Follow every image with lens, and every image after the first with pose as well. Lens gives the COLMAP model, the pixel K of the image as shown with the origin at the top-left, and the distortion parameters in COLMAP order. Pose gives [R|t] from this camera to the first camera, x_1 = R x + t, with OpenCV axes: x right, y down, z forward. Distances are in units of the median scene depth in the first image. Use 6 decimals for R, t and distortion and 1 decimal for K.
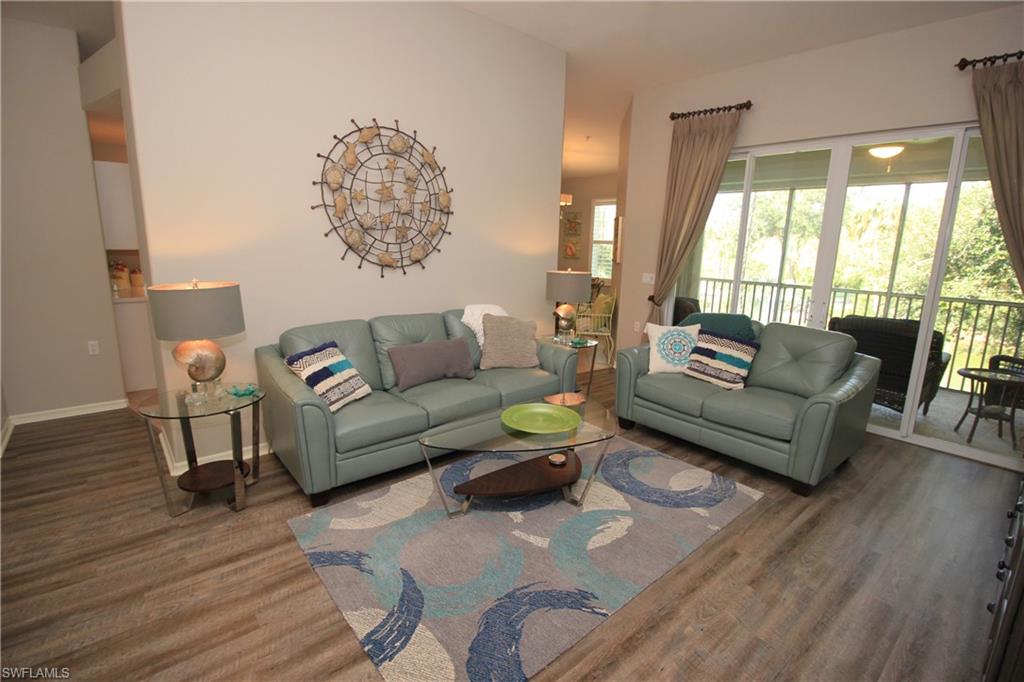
lens RADIAL K [[478.8, 0, 520.8], [0, 478.8, 344.5], [0, 0, 1]] dist [-0.006365, -0.007442]
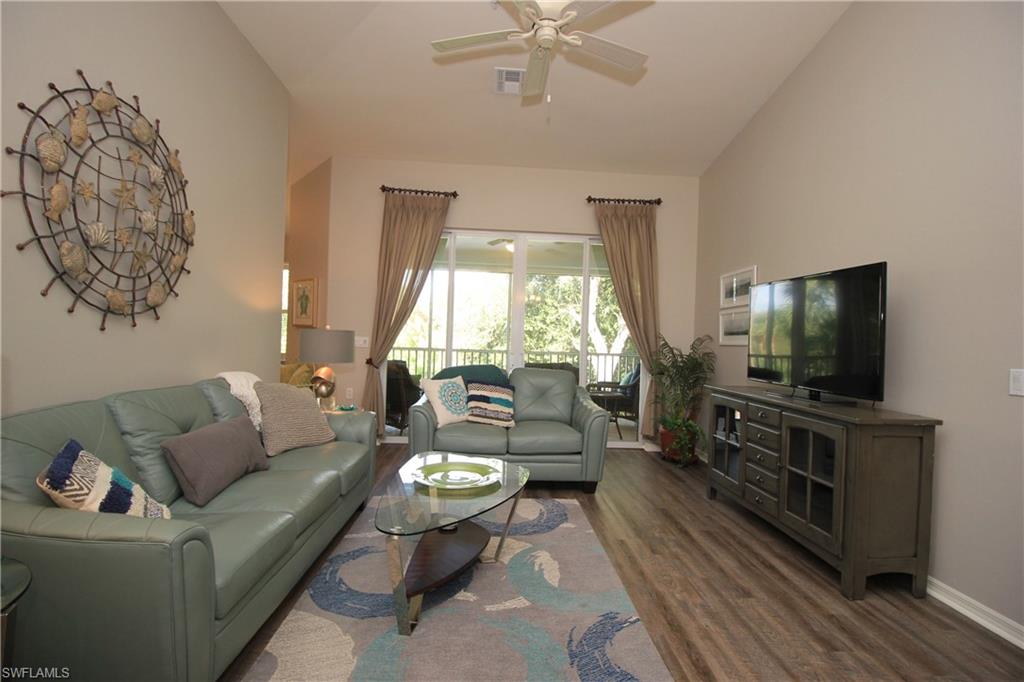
lens RADIAL K [[478.8, 0, 518.1], [0, 478.8, 340.7], [0, 0, 1]] dist [-0.006365, -0.007442]
pose [[0.612022, -0.011057, 0.790763, -0.452459], [0.151342, 0.983060, -0.103388, 0.012706], [-0.776225, 0.182951, 0.603328, 0.248411]]
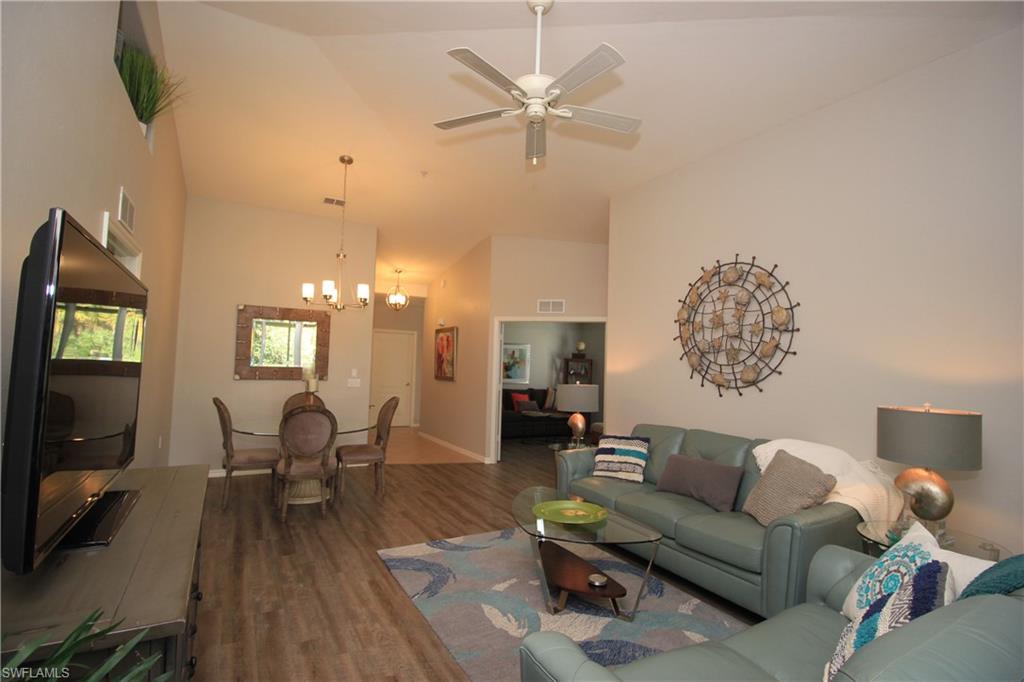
lens RADIAL K [[478.8, 0, 512.1], [0, 478.8, 344.1], [0, 0, 1]] dist [-0.006365, -0.007442]
pose [[-0.194272, -0.078210, -0.977825, 0.872606], [-0.241494, 0.969951, -0.029600, -0.112818], [0.950757, 0.230389, -0.207322, 0.773065]]
